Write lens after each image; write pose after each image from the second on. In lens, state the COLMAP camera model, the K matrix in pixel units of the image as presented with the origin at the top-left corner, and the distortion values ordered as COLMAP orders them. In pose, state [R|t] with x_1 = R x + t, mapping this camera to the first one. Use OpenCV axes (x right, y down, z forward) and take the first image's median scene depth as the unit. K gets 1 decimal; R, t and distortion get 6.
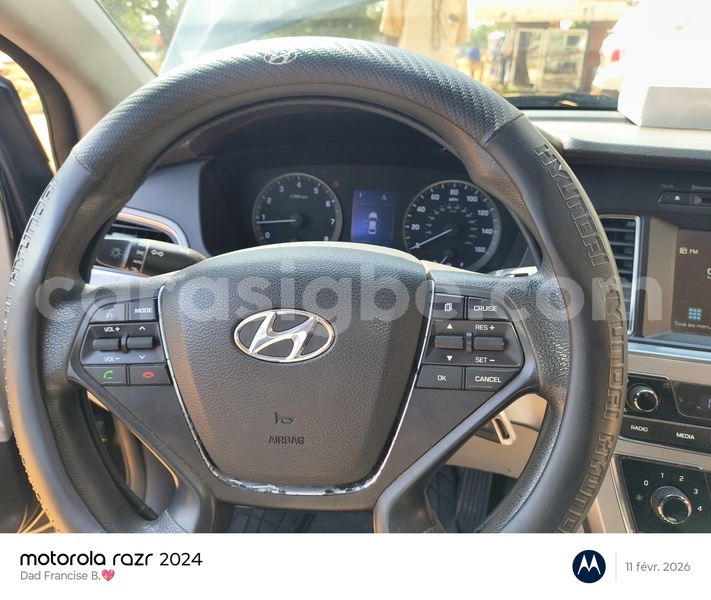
lens RADIAL K [[581.3, 0, 356.7], [0, 581.3, 301.7], [0, 0, 1]] dist [0.044652, -0.002003]
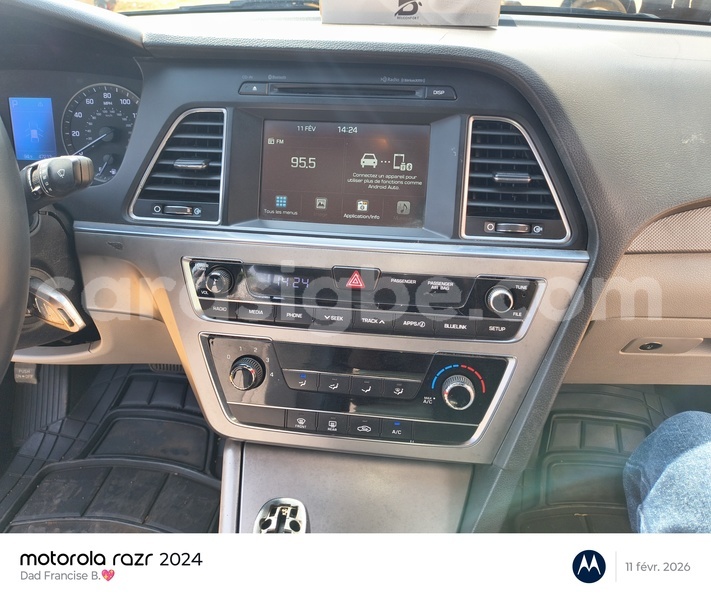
lens RADIAL K [[581.3, 0, 354.6], [0, 581.3, 301.7], [0, 0, 1]] dist [0.044652, -0.002003]
pose [[0.997009, -0.068564, 0.035675, 0.529192], [0.063695, 0.990330, 0.123243, 0.064143], [-0.043780, -0.120602, 0.991735, -0.059205]]
